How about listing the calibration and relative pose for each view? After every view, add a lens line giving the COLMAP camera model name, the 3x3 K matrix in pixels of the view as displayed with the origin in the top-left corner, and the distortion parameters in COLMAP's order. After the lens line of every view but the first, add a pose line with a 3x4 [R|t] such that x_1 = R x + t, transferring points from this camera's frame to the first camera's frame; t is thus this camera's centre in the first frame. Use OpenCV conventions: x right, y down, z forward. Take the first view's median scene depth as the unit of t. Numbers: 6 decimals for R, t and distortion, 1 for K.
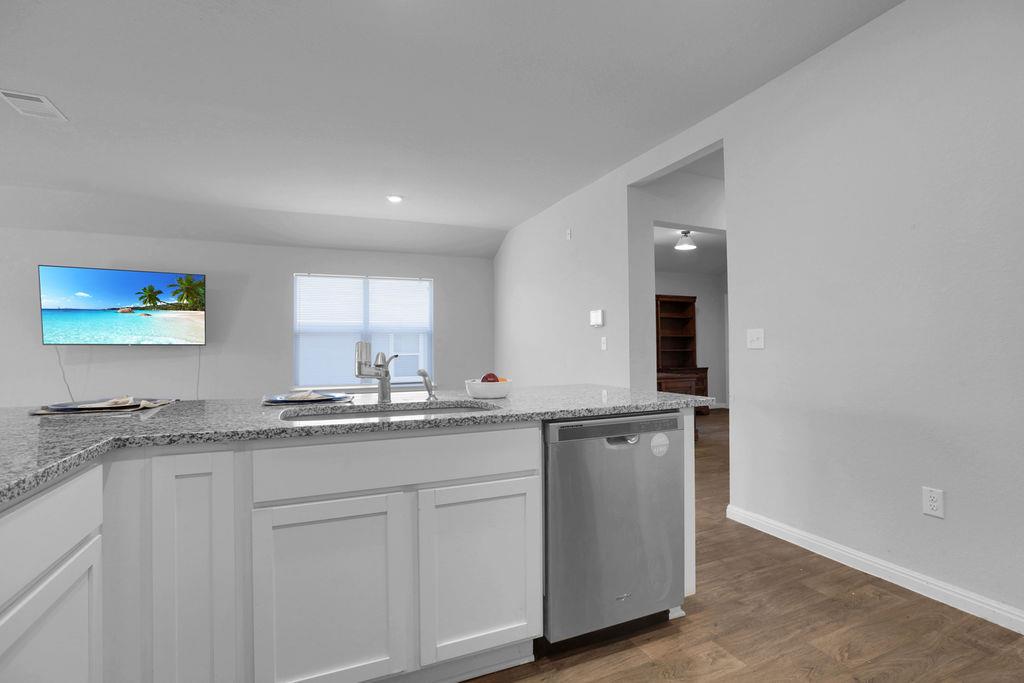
lens RADIAL K [[484.3, 0, 517.9], [0, 484.3, 340.7], [0, 0, 1]] dist [-0.036654, 0.011176]
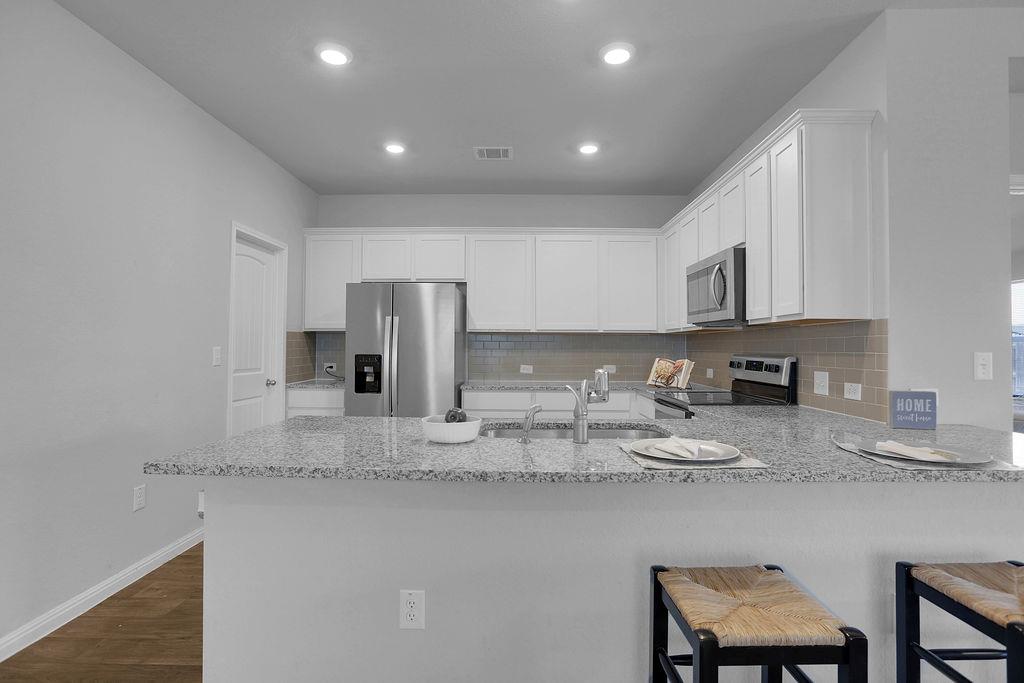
lens RADIAL K [[484.3, 0, 521.4], [0, 484.3, 341.3], [0, 0, 1]] dist [-0.036654, 0.011176]
pose [[-0.914182, 0.009679, 0.405188, -0.201375], [-0.003977, 0.999452, -0.032850, -0.007317], [-0.405284, -0.031642, -0.913643, 0.696985]]
